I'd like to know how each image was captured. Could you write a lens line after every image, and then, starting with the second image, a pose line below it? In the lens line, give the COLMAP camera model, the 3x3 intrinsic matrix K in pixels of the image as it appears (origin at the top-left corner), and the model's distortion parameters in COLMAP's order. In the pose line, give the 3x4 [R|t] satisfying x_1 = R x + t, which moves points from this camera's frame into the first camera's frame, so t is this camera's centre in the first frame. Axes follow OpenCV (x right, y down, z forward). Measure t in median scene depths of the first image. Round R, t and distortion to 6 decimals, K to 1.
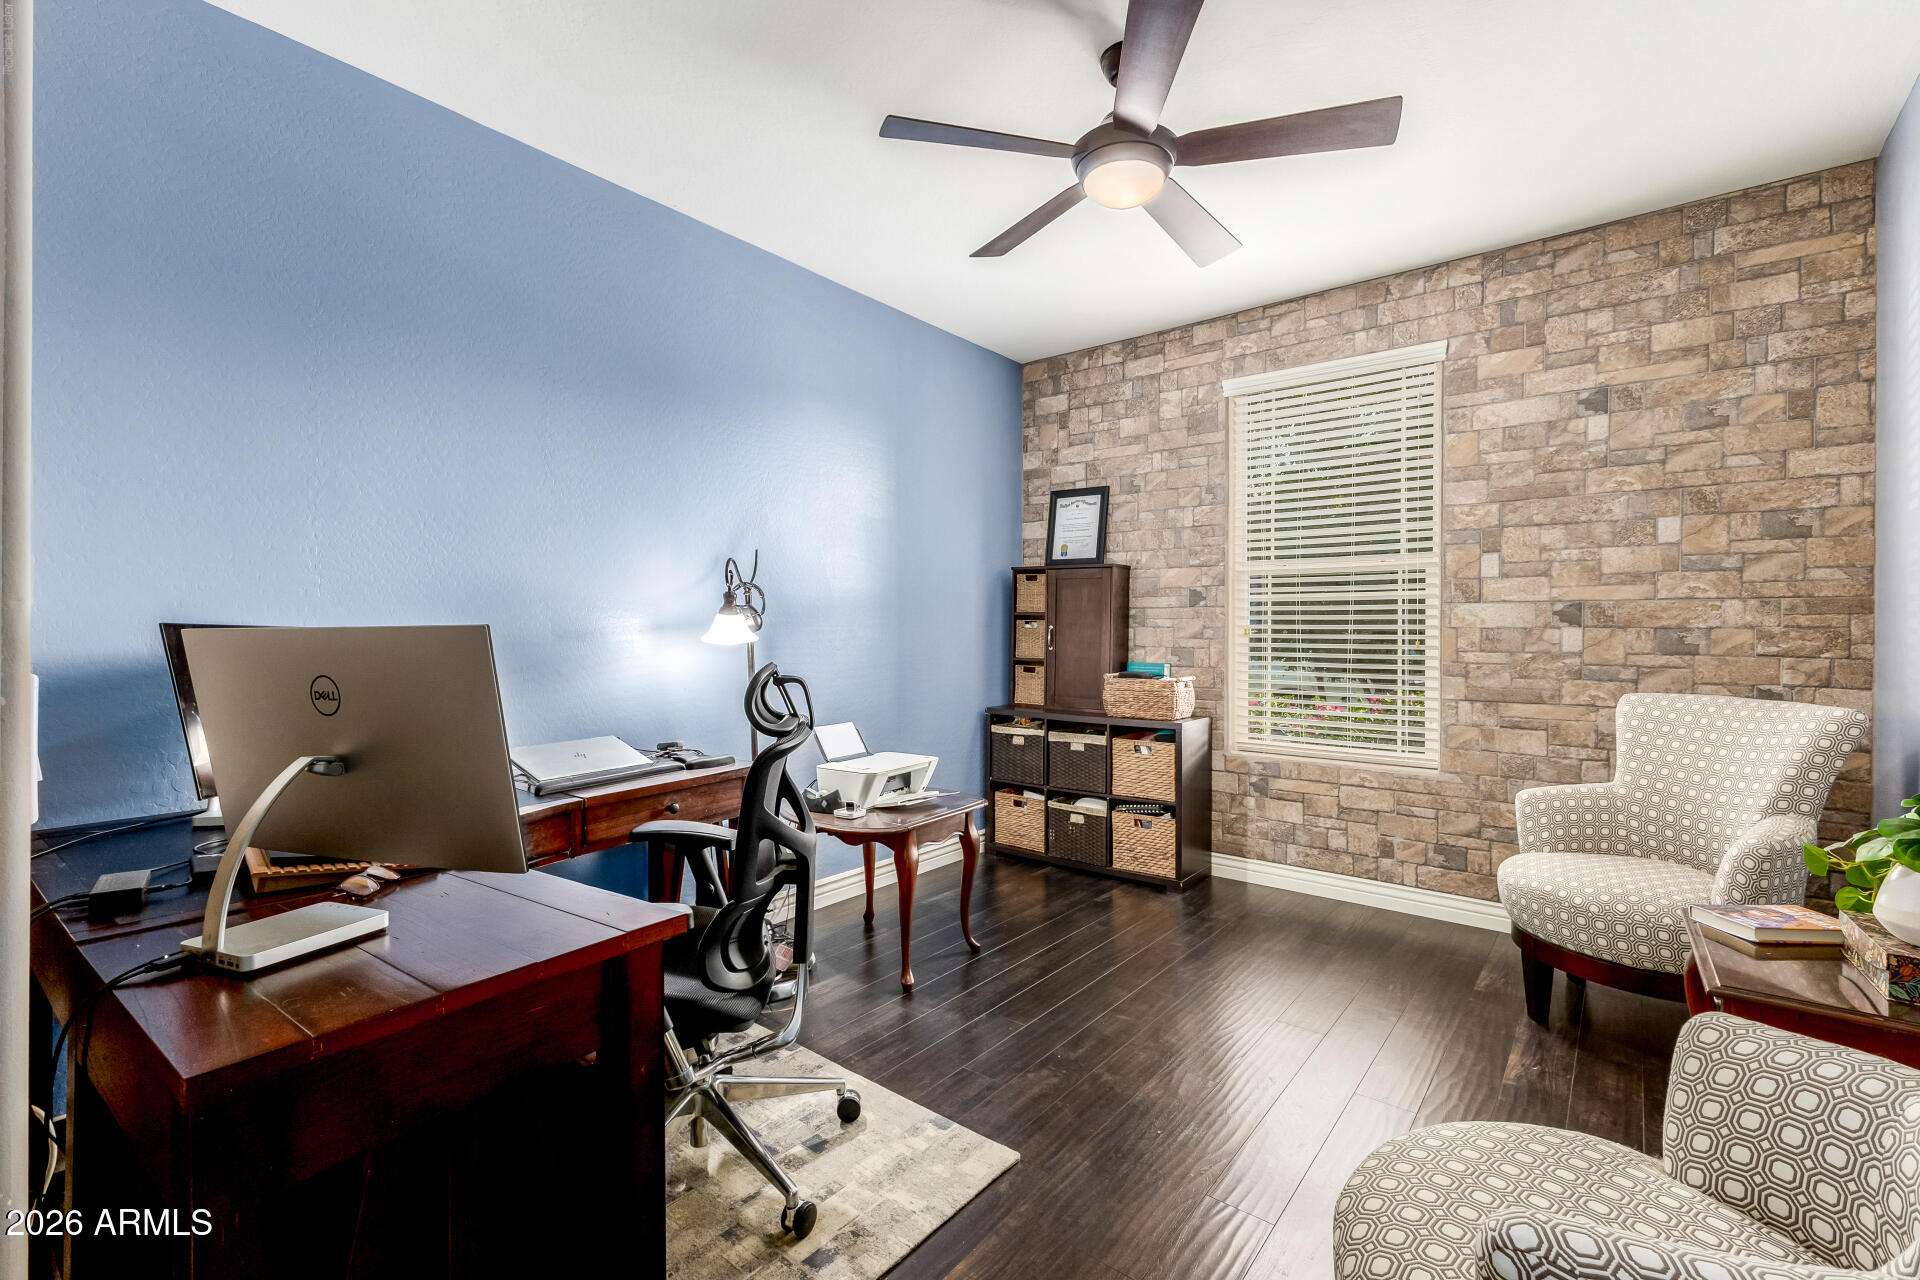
lens RADIAL K [[837.6, 0, 961.0], [0, 837.6, 630.5], [0, 0, 1]] dist [0.008716, -0.000072]
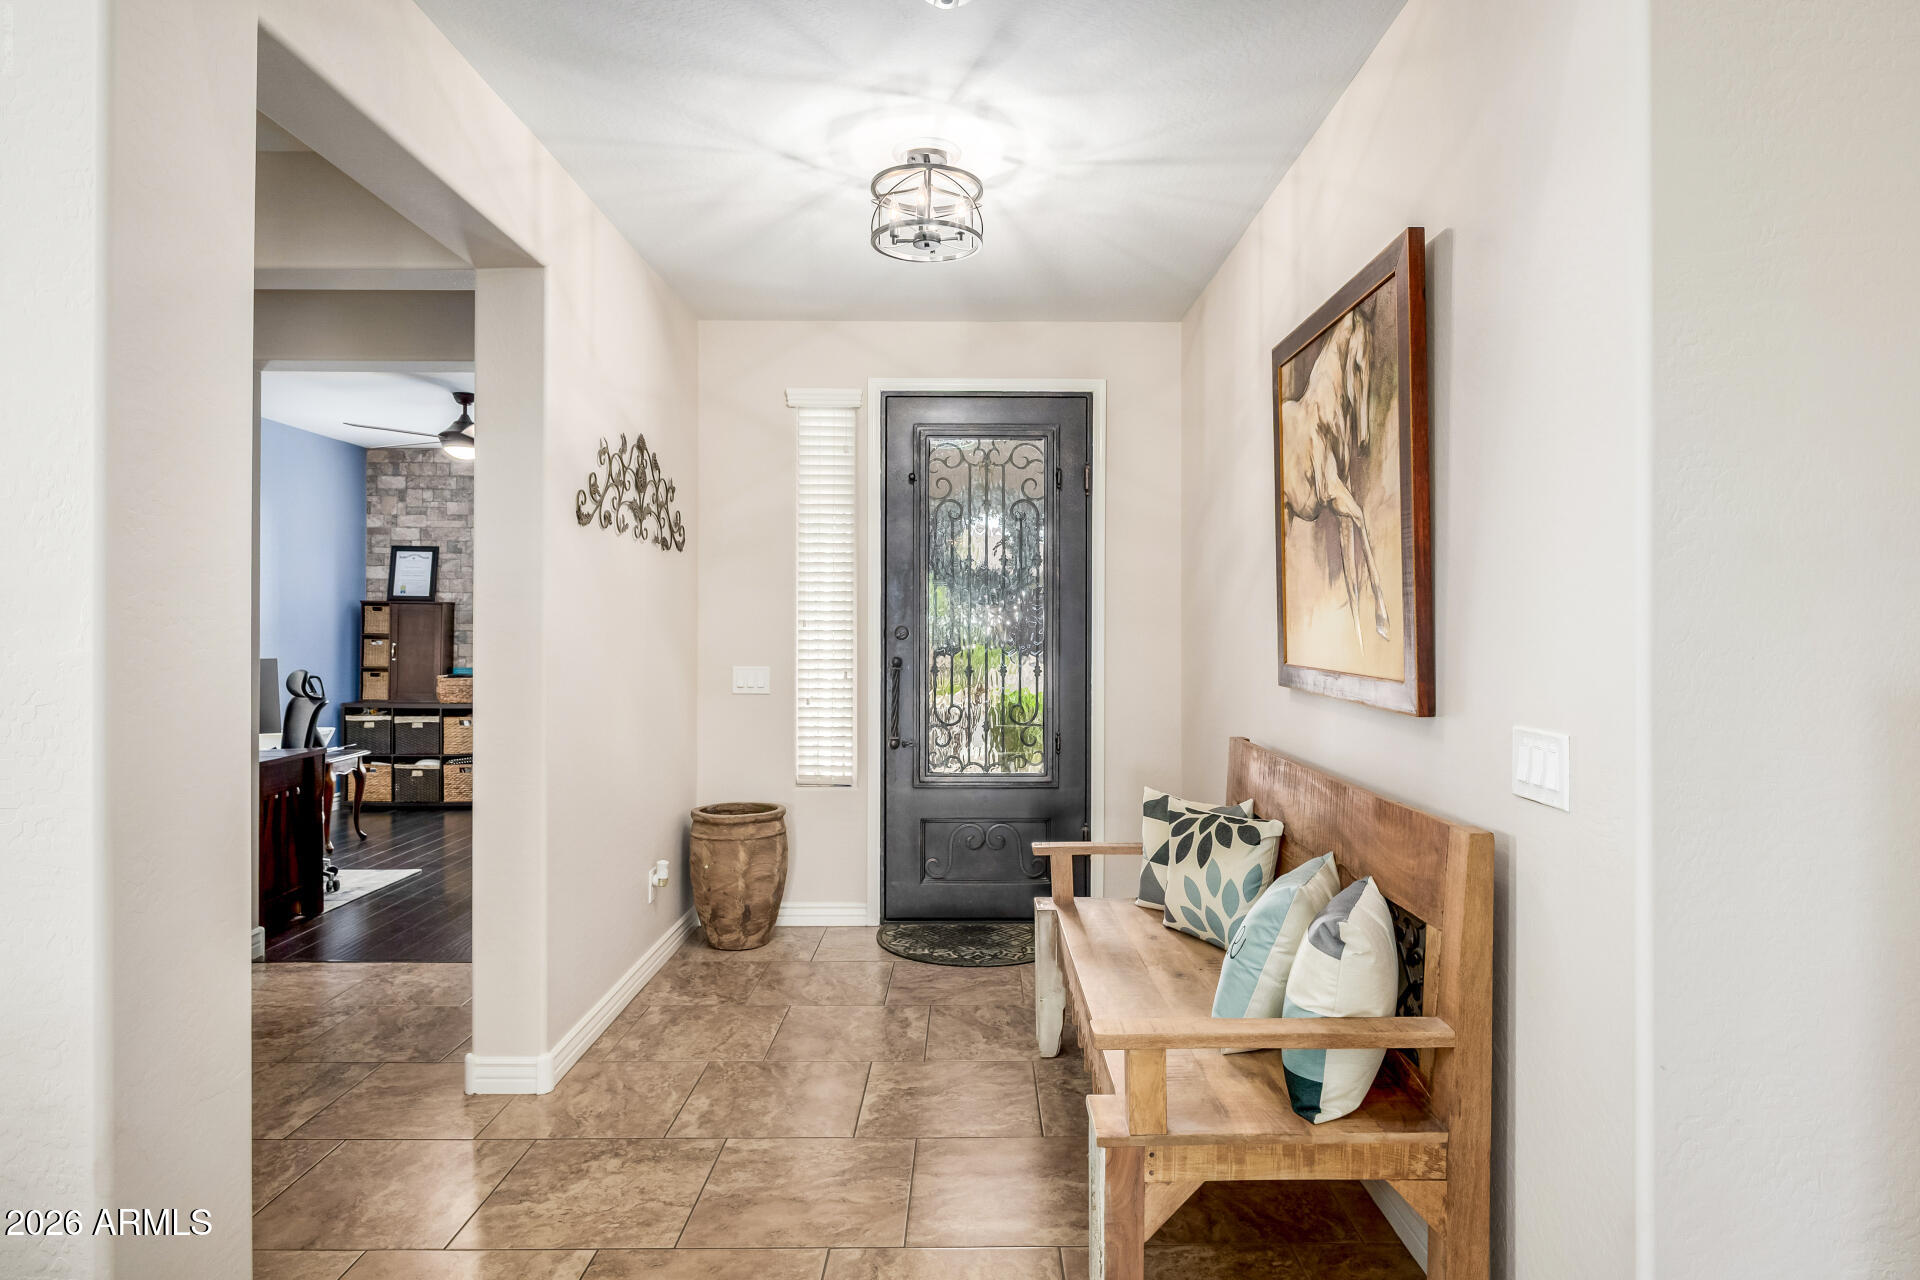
lens RADIAL K [[1075.3, 0, 968.7], [0, 1075.3, 623.3], [0, 0, 1]] dist [0.004138, -0.001239]
pose [[0.781990, 0.000480, 0.623291, -0.265250], [0.000298, 0.999999, -0.001143, -0.036831], [-0.623291, 0.001080, 0.781989, -1.022659]]
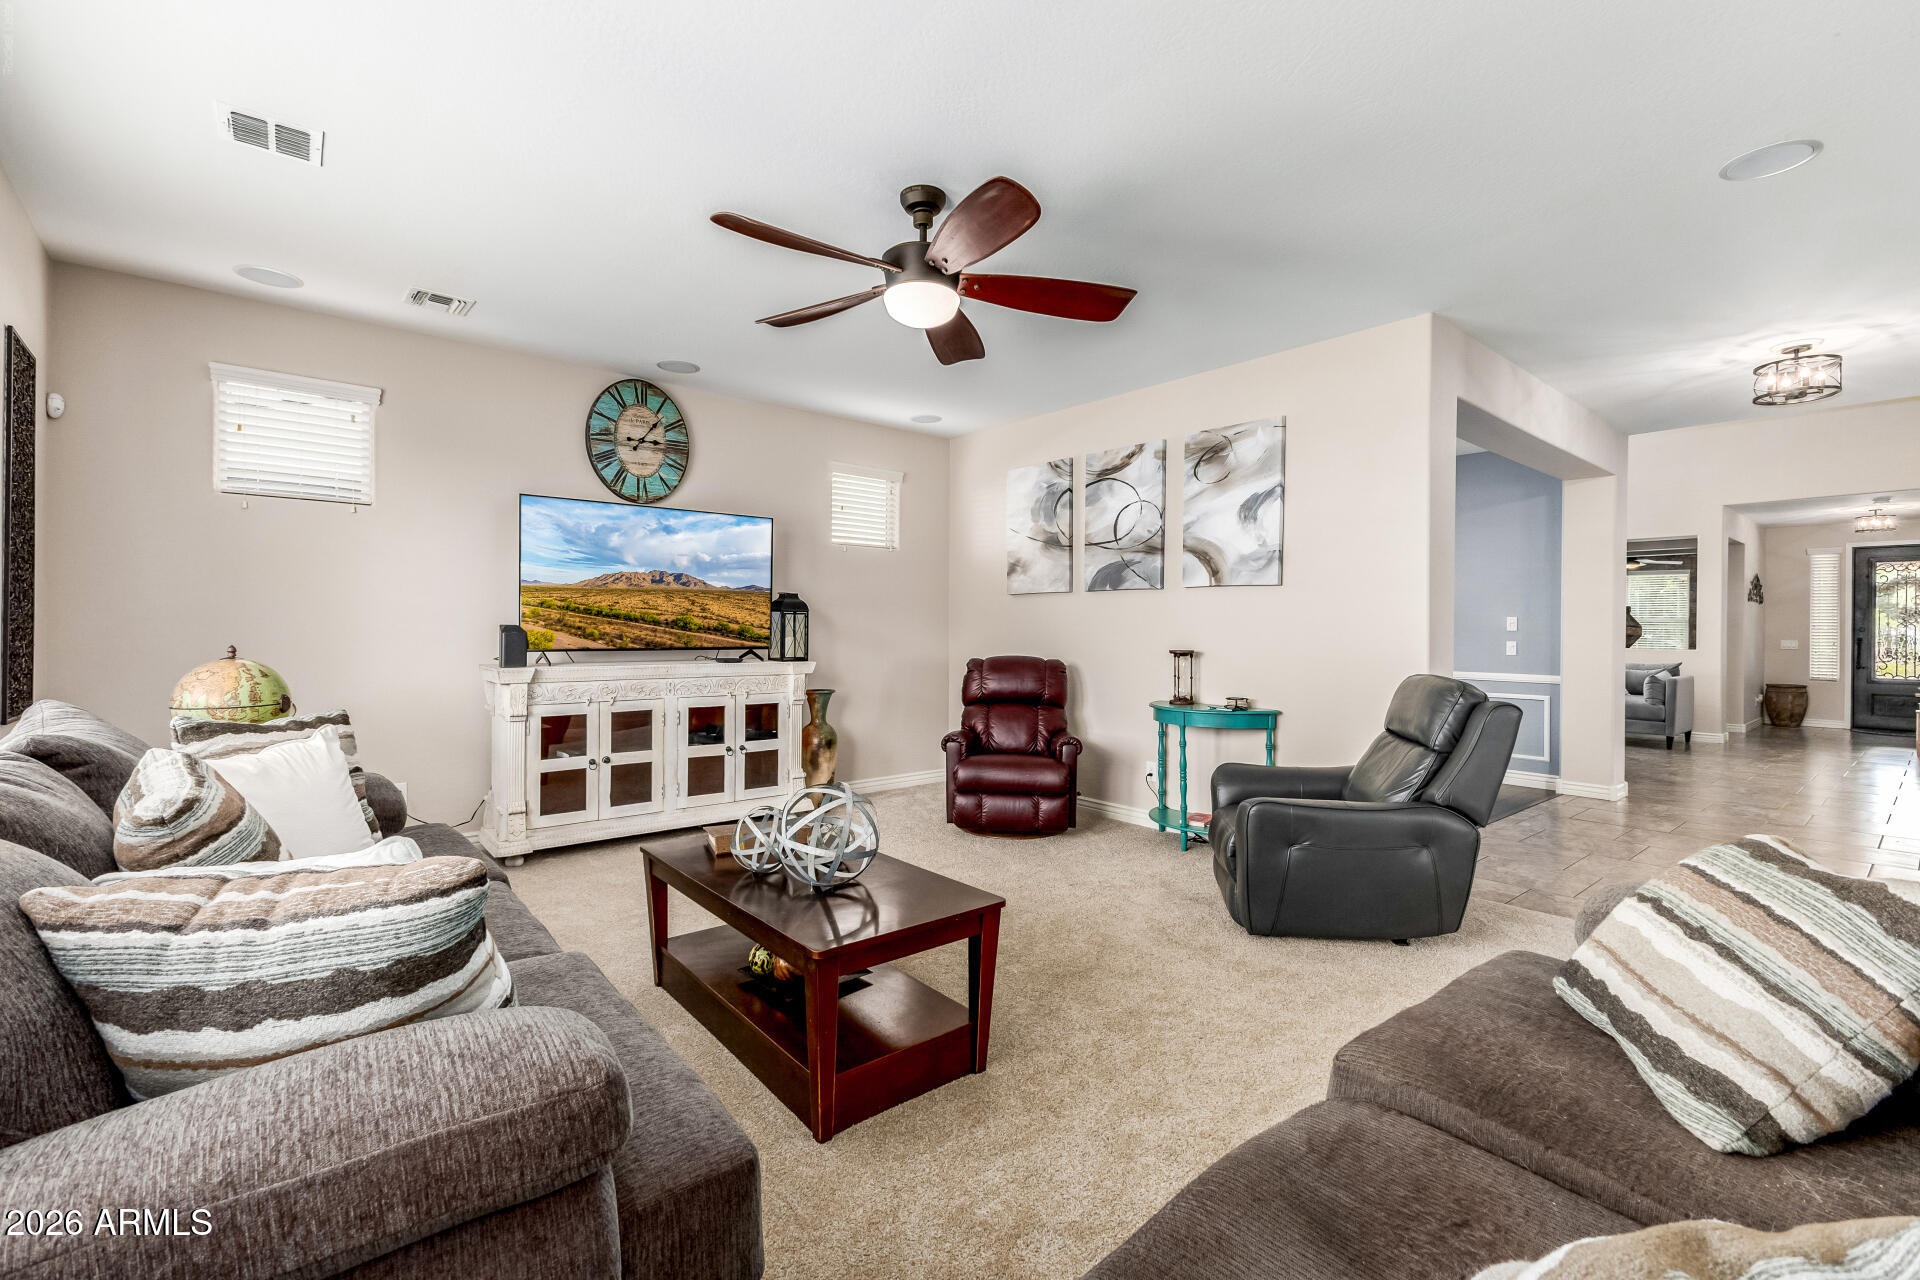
lens RADIAL K [[837.6, 0, 954.8], [0, 837.6, 630.8], [0, 0, 1]] dist [0.008716, -0.000072]
pose [[0.976984, 0.011600, -0.212996, -2.758748], [-0.011118, 0.999932, 0.003461, 0.002363], [0.213022, -0.001013, 0.977047, -4.639531]]
